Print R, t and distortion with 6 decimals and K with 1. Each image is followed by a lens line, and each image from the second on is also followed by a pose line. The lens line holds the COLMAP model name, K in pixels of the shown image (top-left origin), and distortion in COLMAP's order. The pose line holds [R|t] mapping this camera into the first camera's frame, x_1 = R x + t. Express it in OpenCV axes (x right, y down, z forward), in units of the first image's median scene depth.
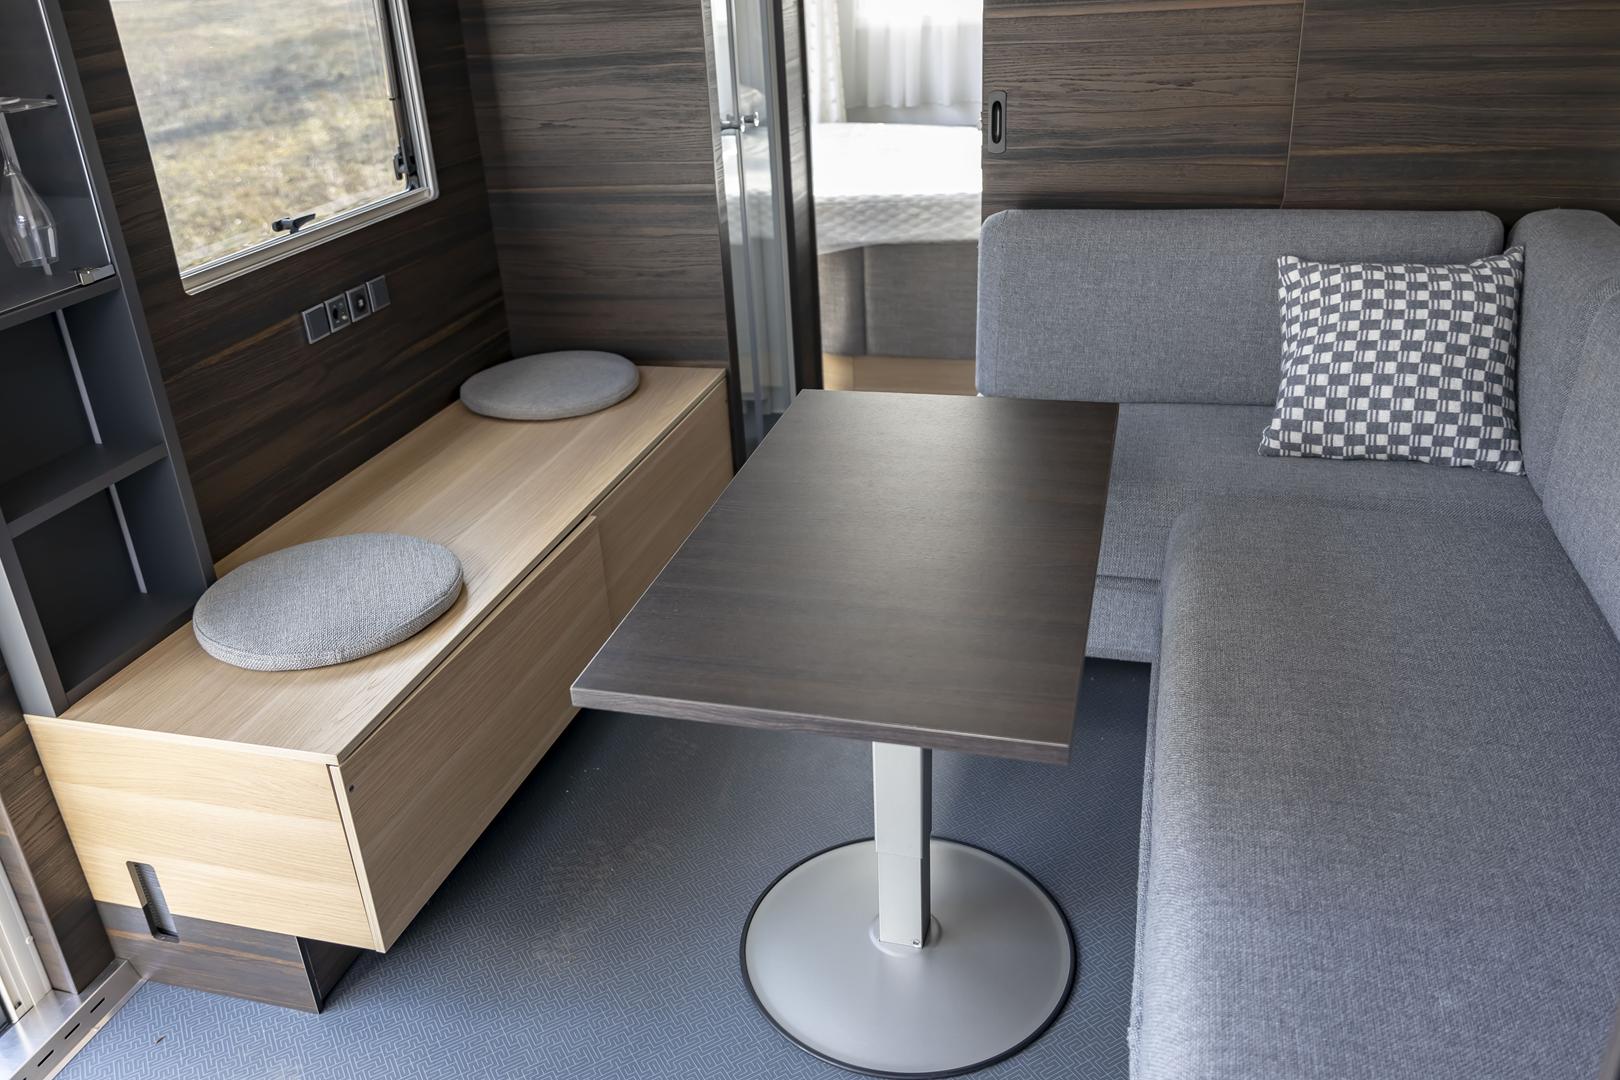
lens RADIAL K [[1283.9, 0, 810.0], [0, 1283.9, 540.0], [0, 0, 1]] dist [0.001803, 0.005992]
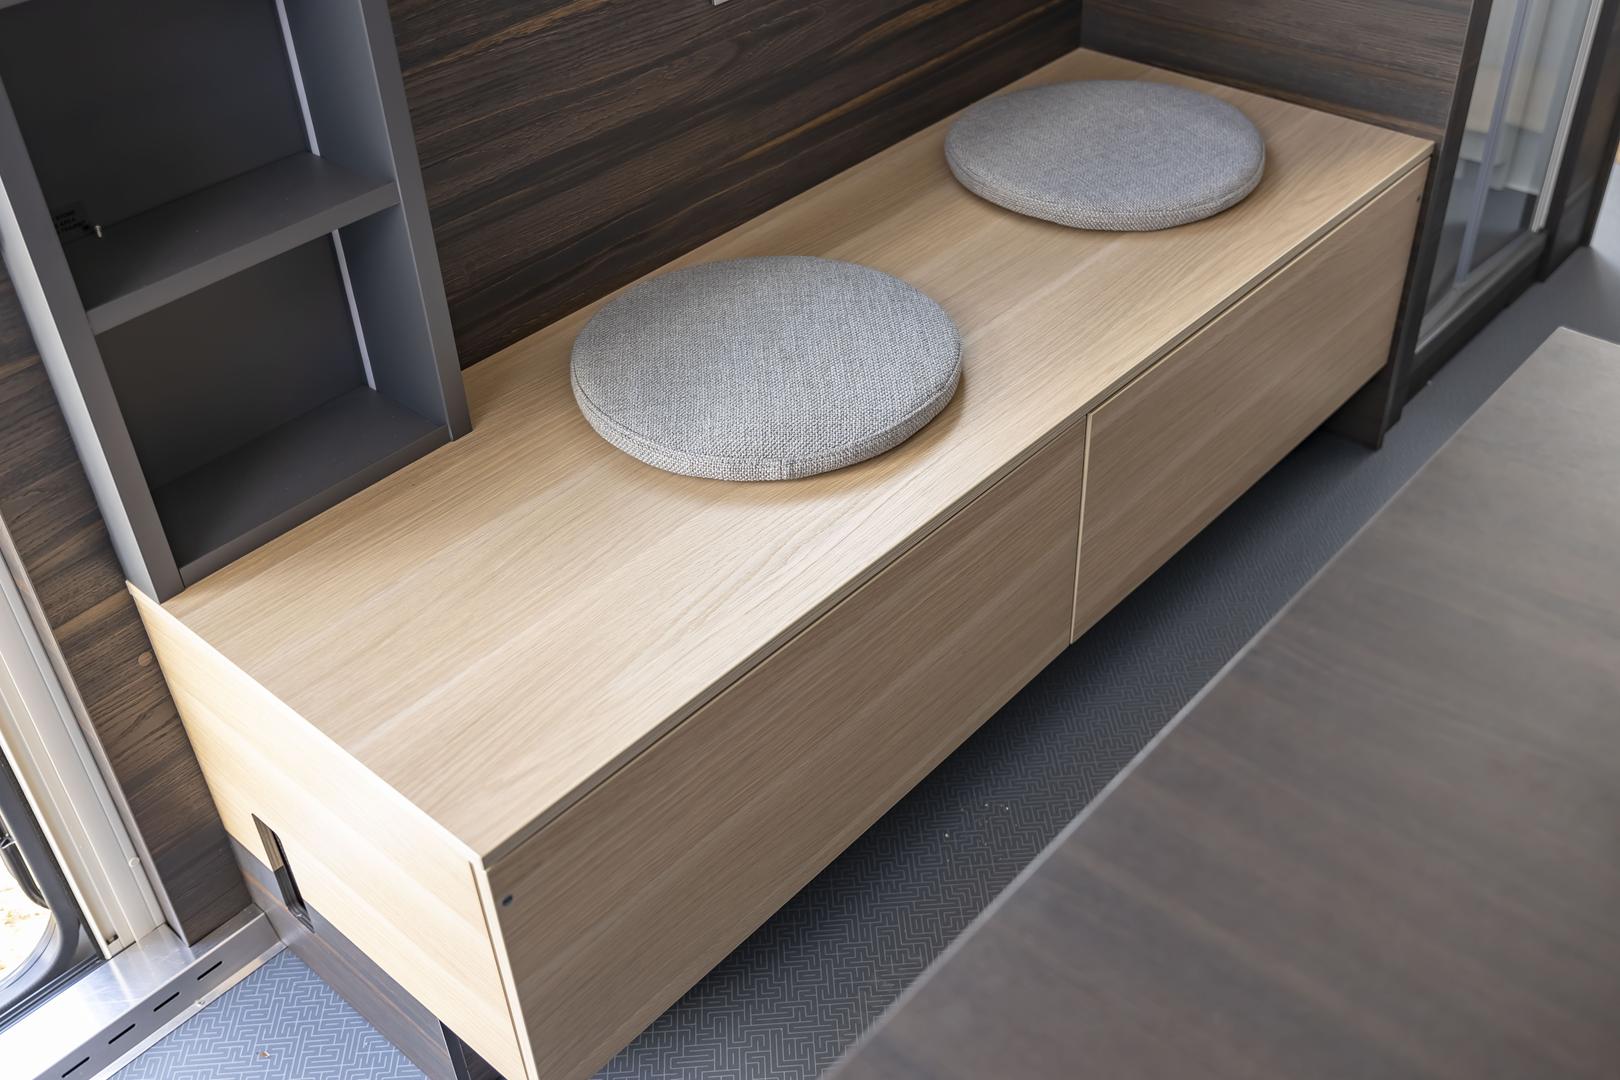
lens RADIAL K [[1611.6, 0, 853.3], [0, 1611.6, 538.8], [0, 0, 1]] dist [-0.002476, 0.017056]
pose [[0.900445, 0.292602, -0.321844, -0.023120], [-0.209251, 0.940071, 0.269223, -0.135404], [0.381331, -0.175074, 0.907709, 0.313356]]
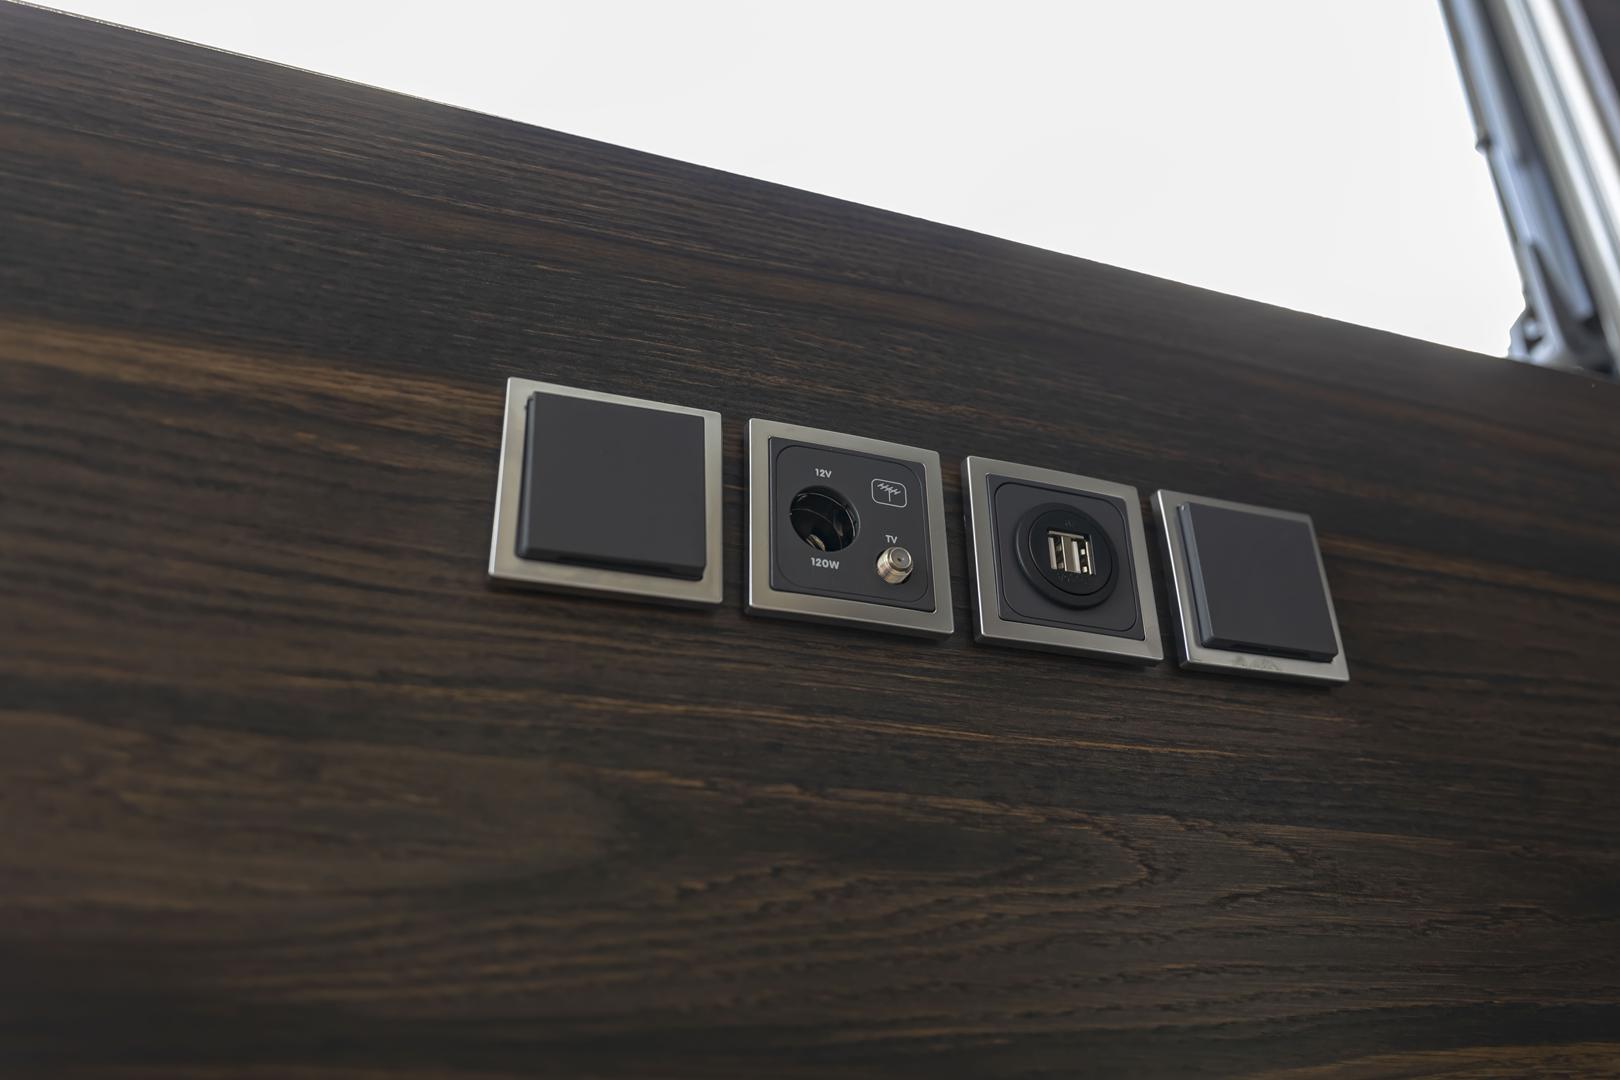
lens RADIAL K [[1259.2, 0, 810.0], [0, 1259.2, 540.0], [0, 0, 1]] dist [0.002233, -0.000907]
pose [[0.573377, -0.324742, -0.752184, -0.266728], [-0.360567, 0.724380, -0.587592, -0.088590], [0.735683, 0.608125, 0.298251, 0.985343]]
